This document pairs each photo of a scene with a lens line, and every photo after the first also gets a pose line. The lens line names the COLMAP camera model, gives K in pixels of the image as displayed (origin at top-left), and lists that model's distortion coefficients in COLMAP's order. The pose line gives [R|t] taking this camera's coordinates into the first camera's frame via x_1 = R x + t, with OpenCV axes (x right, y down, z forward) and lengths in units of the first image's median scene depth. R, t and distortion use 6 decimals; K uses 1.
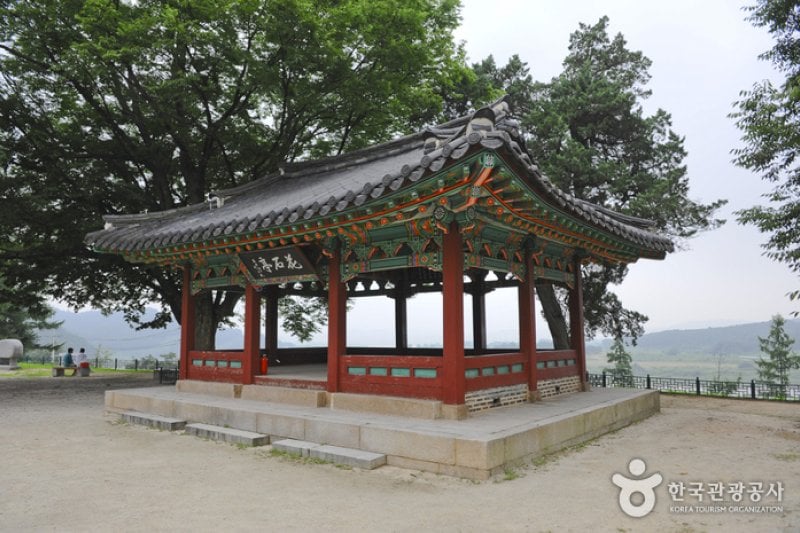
lens RADIAL K [[574.7, 0, 400.0], [0, 574.7, 266.5], [0, 0, 1]] dist [-0.041658, 0.003343]
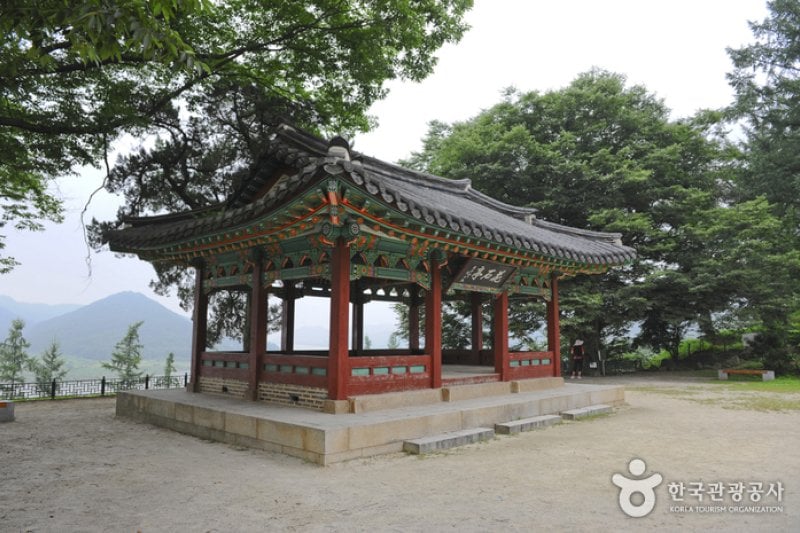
lens RADIAL K [[574.7, 0, 400.0], [0, 574.7, 266.5], [0, 0, 1]] dist [-0.041658, 0.003343]
pose [[0.076499, 0.129455, 0.988630, -1.123299], [-0.121070, 0.985405, -0.119664, 0.112919], [-0.989692, -0.110539, 0.091055, 0.885237]]
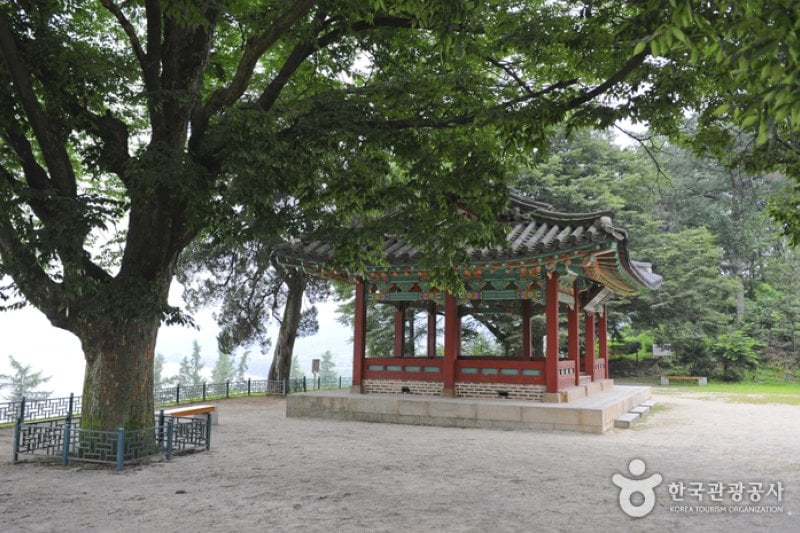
lens RADIAL K [[710.4, 0, 400.0], [0, 710.4, 266.5], [0, 0, 1]] dist [0.005049, -0.001573]
pose [[-0.241879, 0.108835, 0.964183, -1.529349], [-0.125291, 0.981867, -0.142262, 0.195995], [-0.962183, -0.155214, -0.223857, 1.578298]]
